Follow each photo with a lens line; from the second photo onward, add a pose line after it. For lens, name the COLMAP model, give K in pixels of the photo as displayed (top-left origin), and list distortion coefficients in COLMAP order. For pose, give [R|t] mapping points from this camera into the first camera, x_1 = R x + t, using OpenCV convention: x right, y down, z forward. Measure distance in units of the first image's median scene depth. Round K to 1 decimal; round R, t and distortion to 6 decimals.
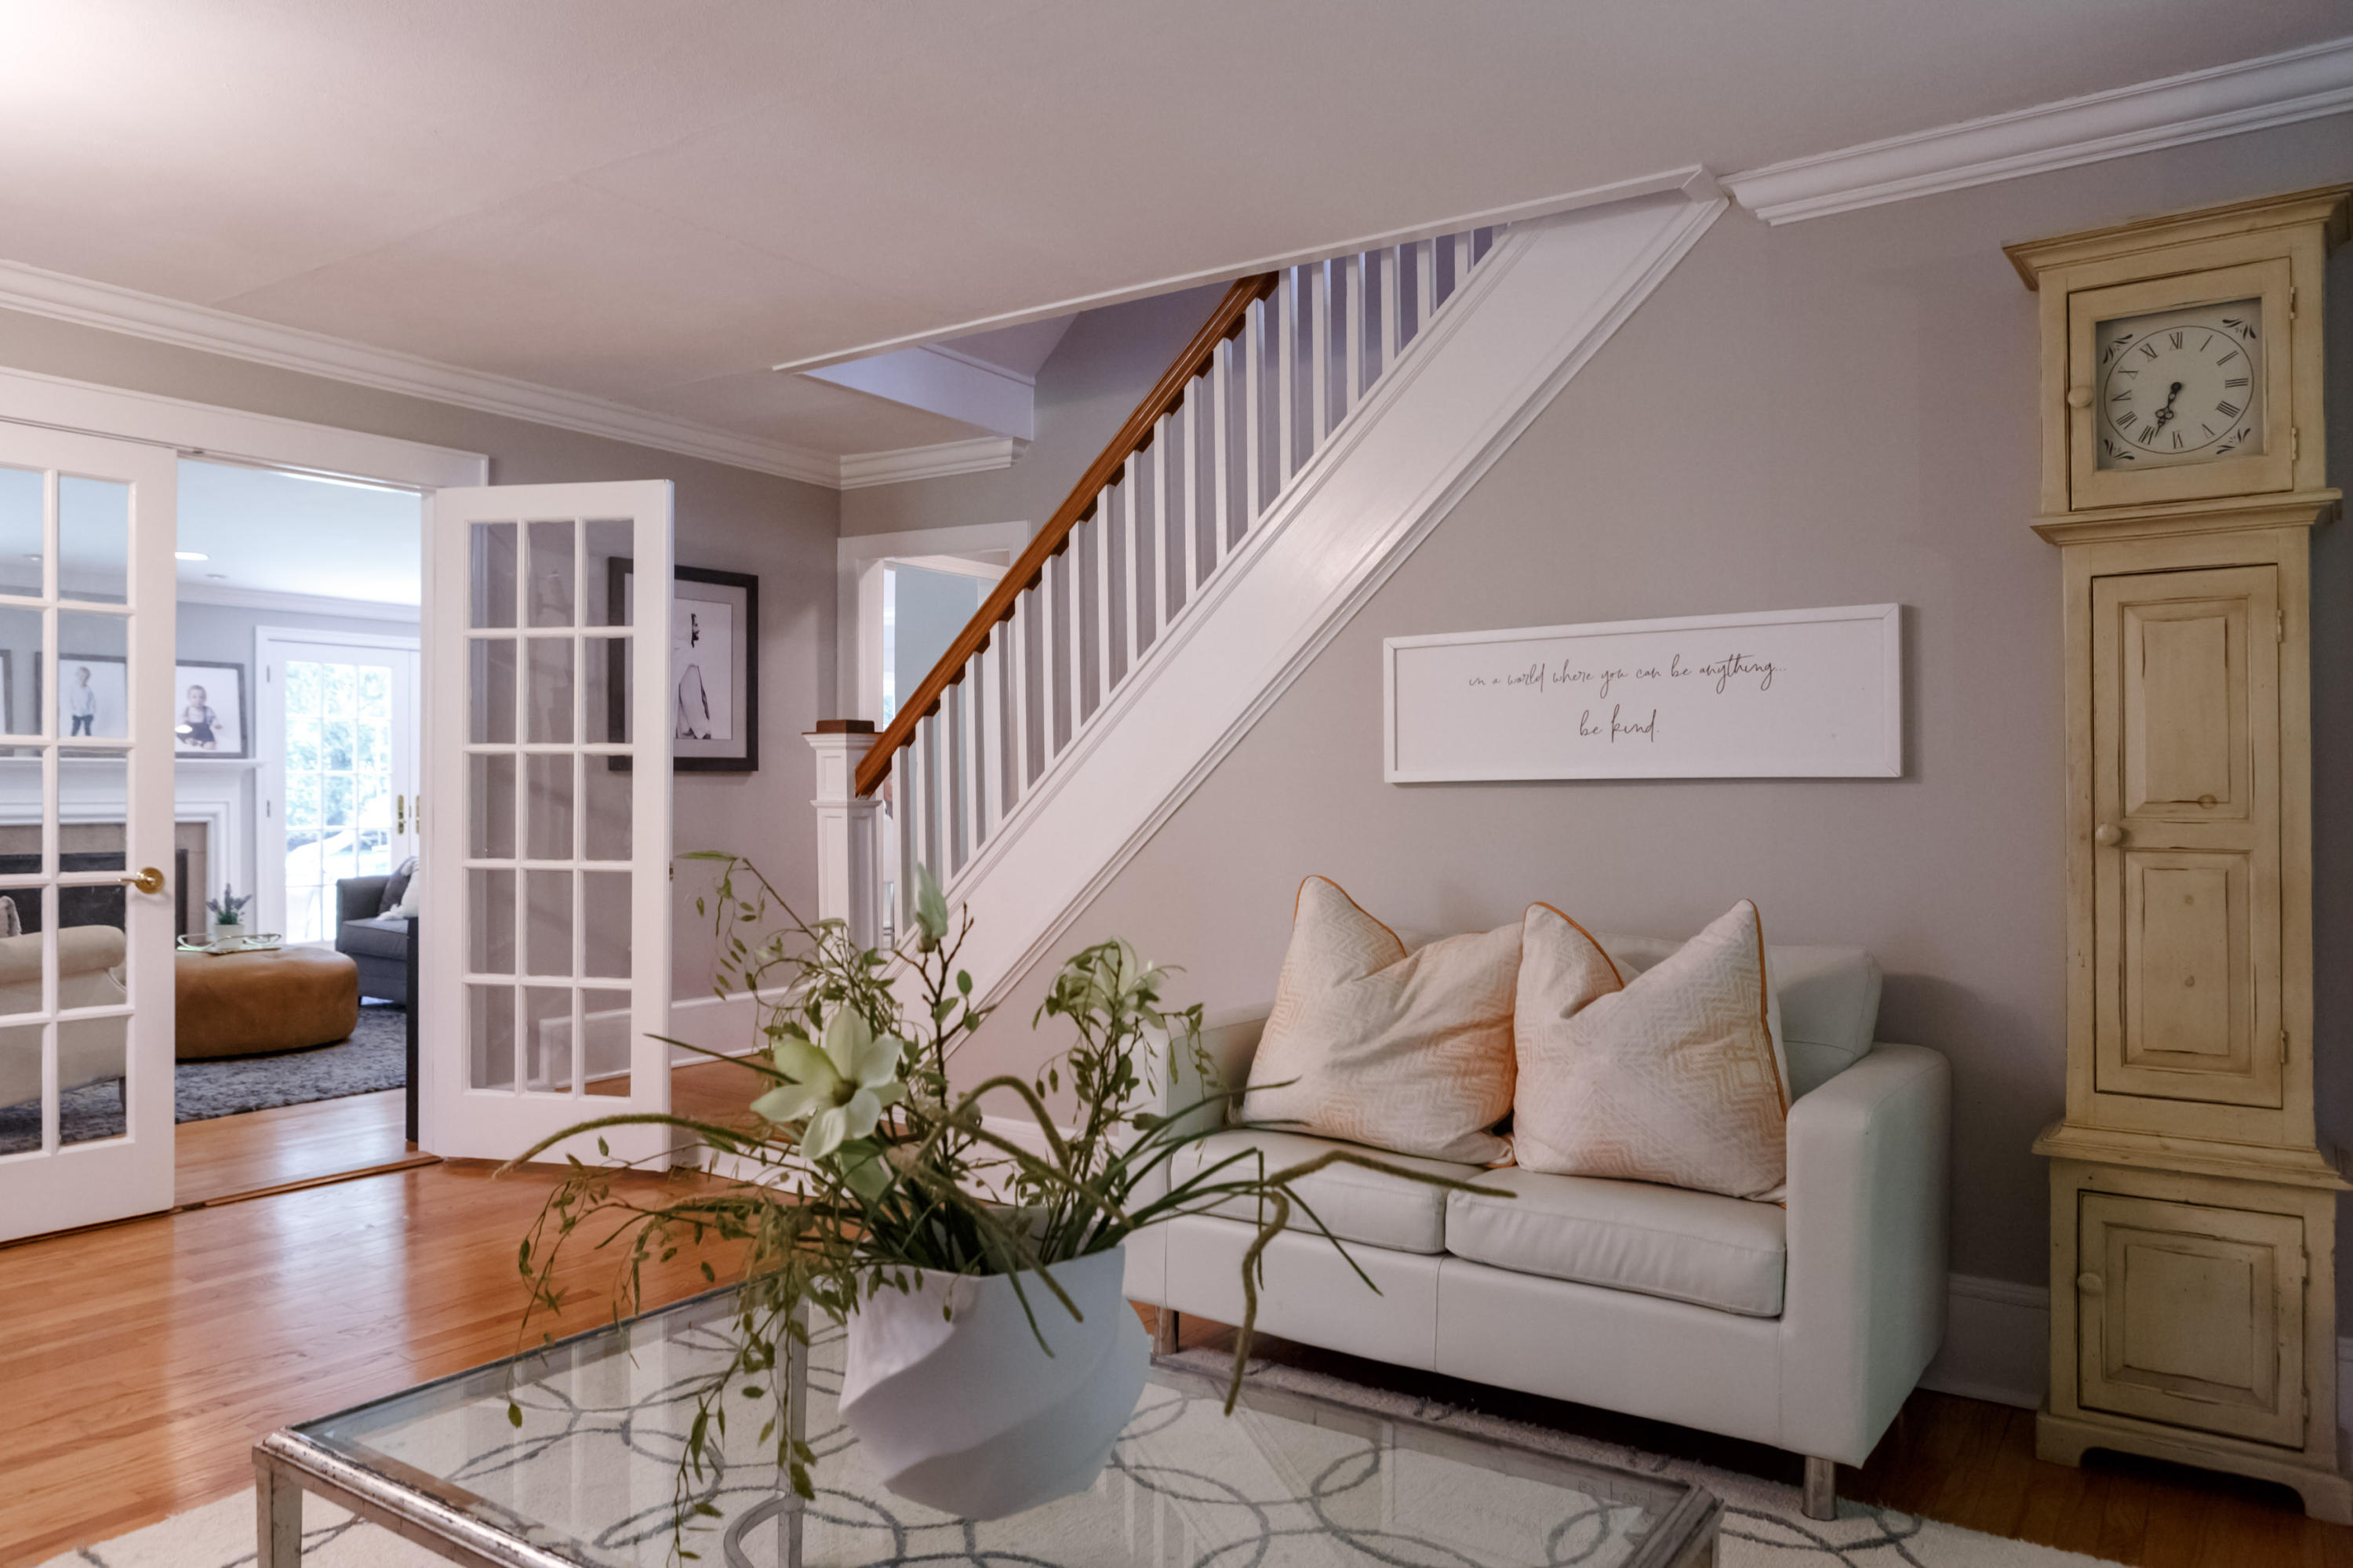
lens RADIAL K [[1619.1, 0, 1177.7], [0, 1619.1, 779.6], [0, 0, 1]] dist [-0.021566, 0.007779]
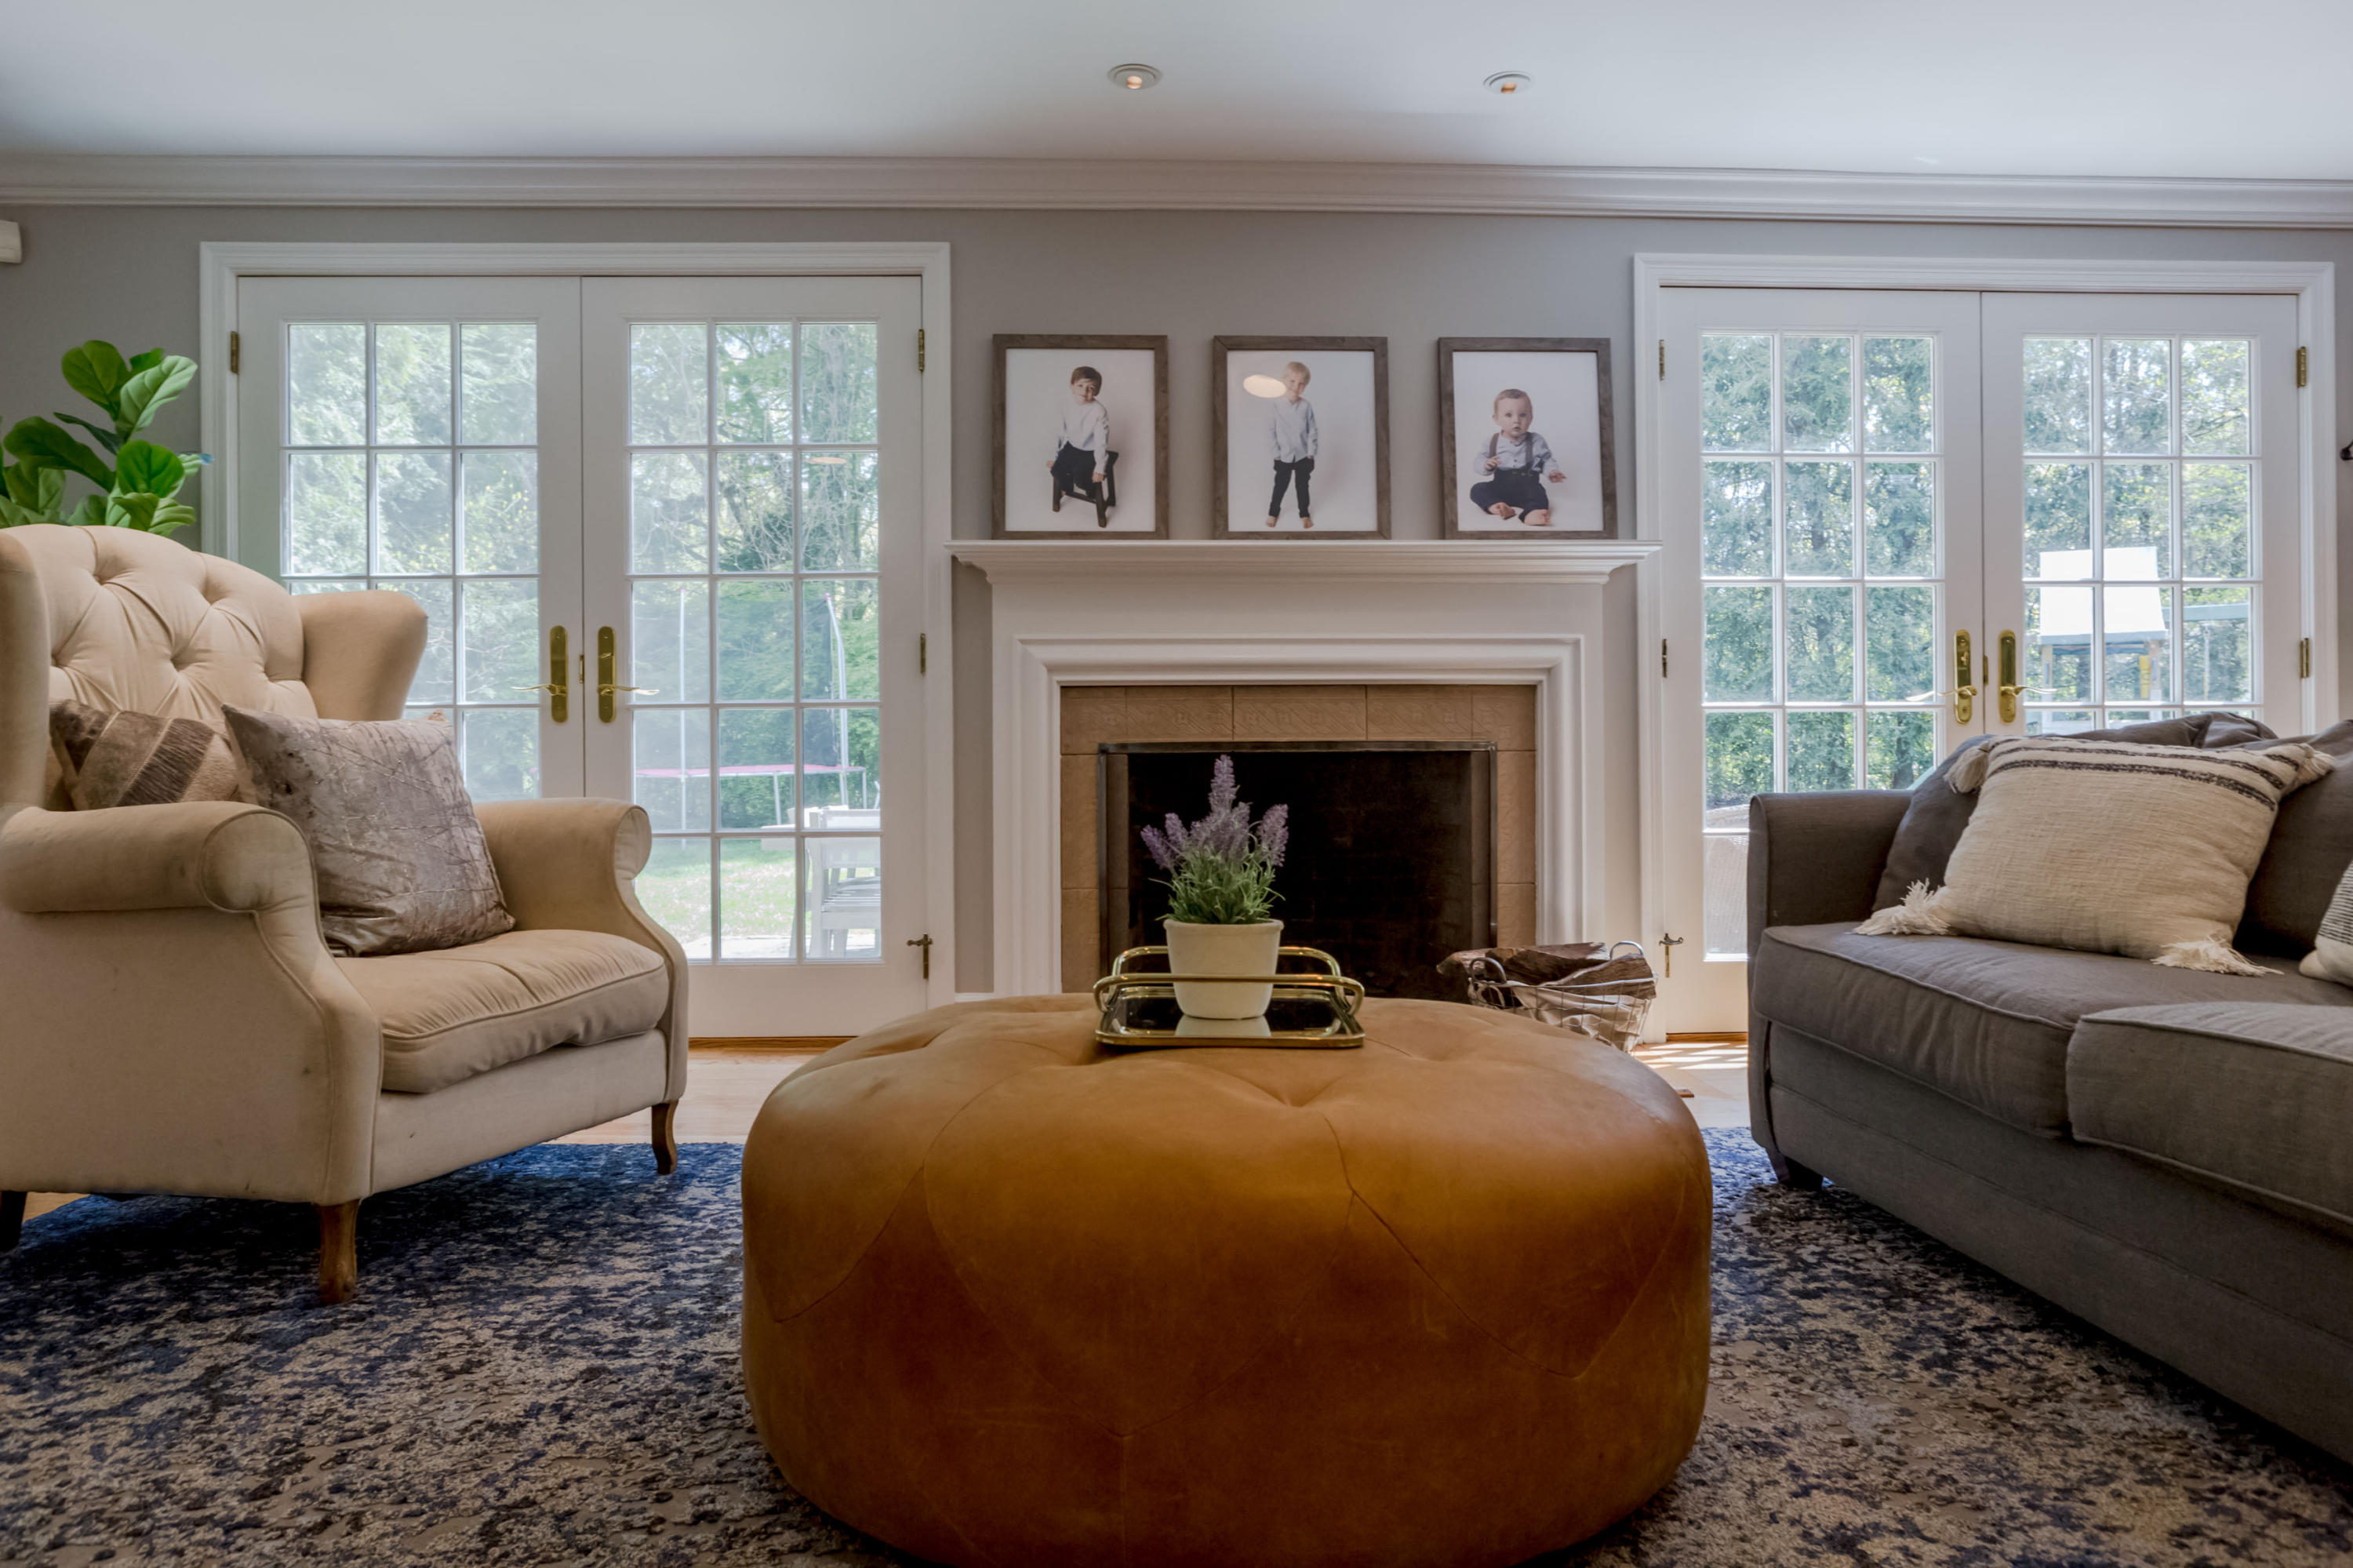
lens RADIAL K [[1619.1, 0, 1170.4], [0, 1619.1, 769.7], [0, 0, 1]] dist [-0.021566, 0.007779]
pose [[0.605188, -0.003180, -0.796076, -0.555514], [0.002568, 0.999995, -0.002043, 0.094797], [0.796078, -0.000807, 0.605193, 1.183485]]
